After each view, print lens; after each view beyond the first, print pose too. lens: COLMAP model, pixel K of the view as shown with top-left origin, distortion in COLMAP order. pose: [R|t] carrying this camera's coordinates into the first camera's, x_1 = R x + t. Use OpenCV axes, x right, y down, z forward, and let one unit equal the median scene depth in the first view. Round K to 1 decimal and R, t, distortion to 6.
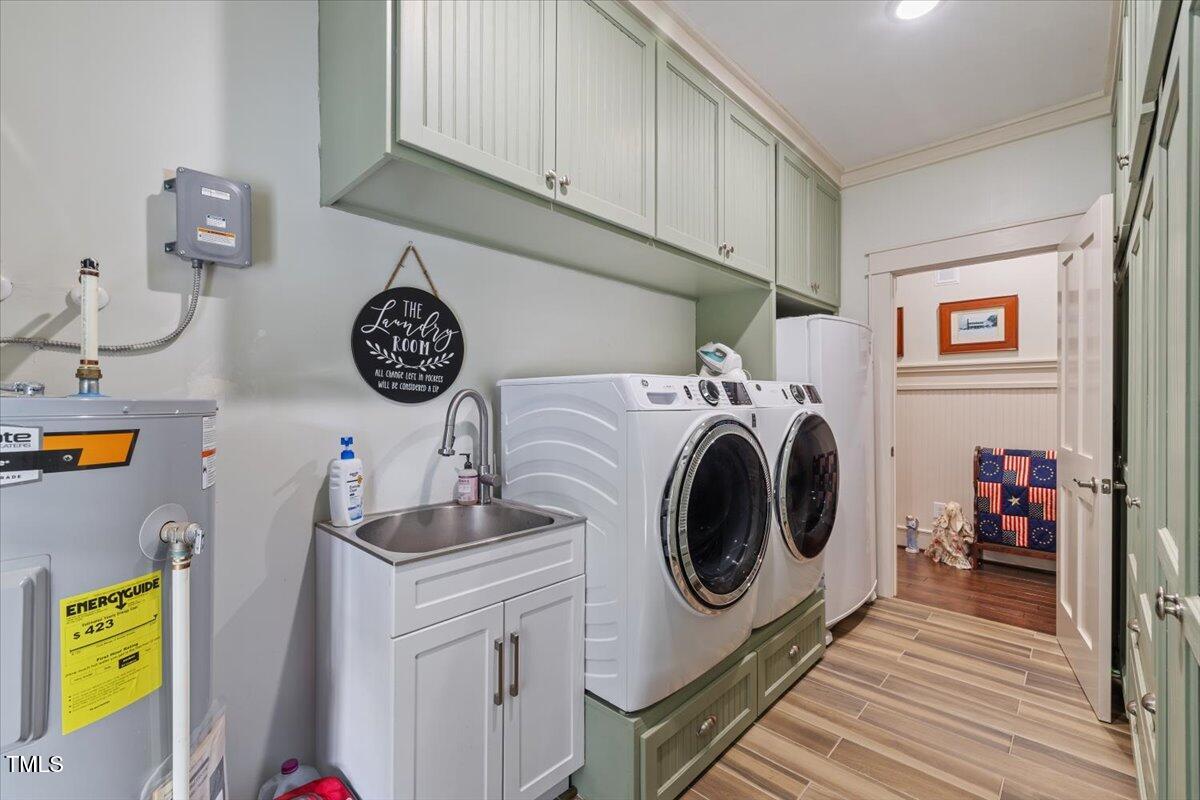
lens RADIAL K [[510.3, 0, 597.6], [0, 510.3, 397.5], [0, 0, 1]] dist [0.002600, 0.000583]
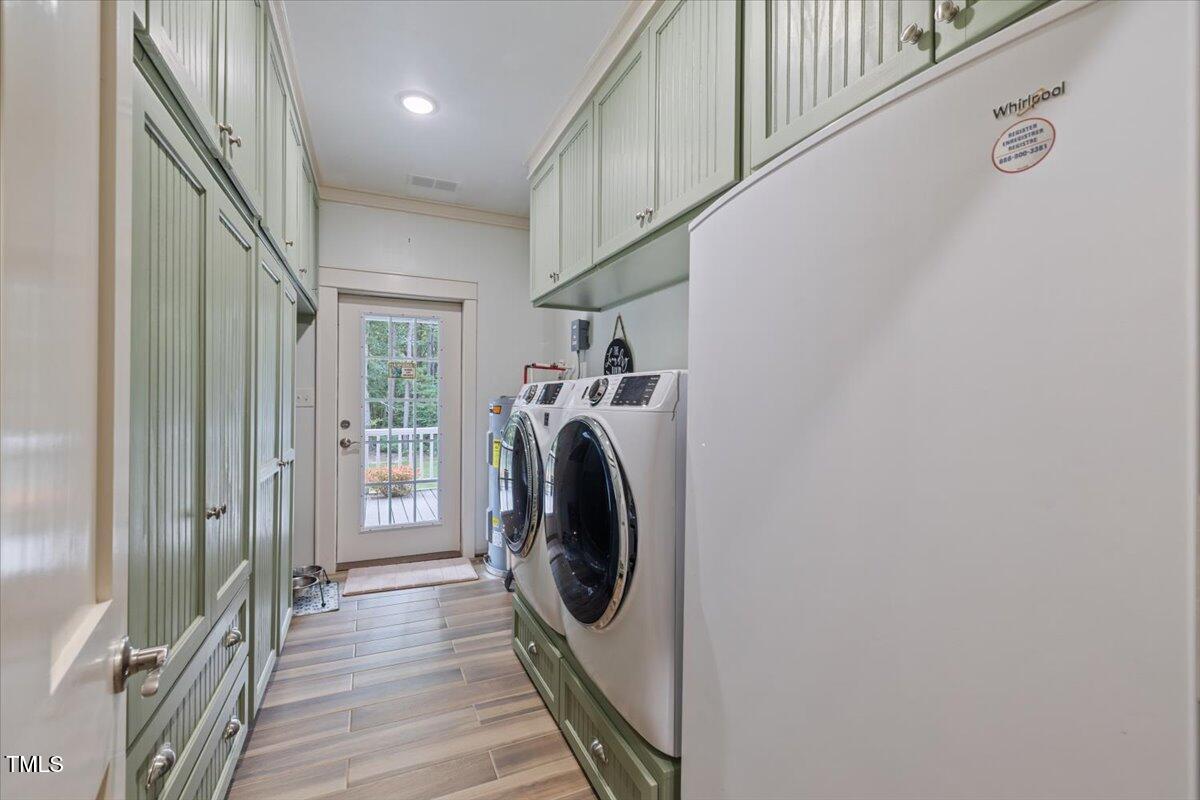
lens RADIAL K [[510.3, 0, 597.6], [0, 510.3, 397.5], [0, 0, 1]] dist [0.002600, 0.000583]
pose [[-0.378863, -0.005251, -0.925438, 1.338326], [-0.002500, 0.999986, -0.004650, 0.003534], [0.925450, 0.000551, -0.378871, 1.613329]]
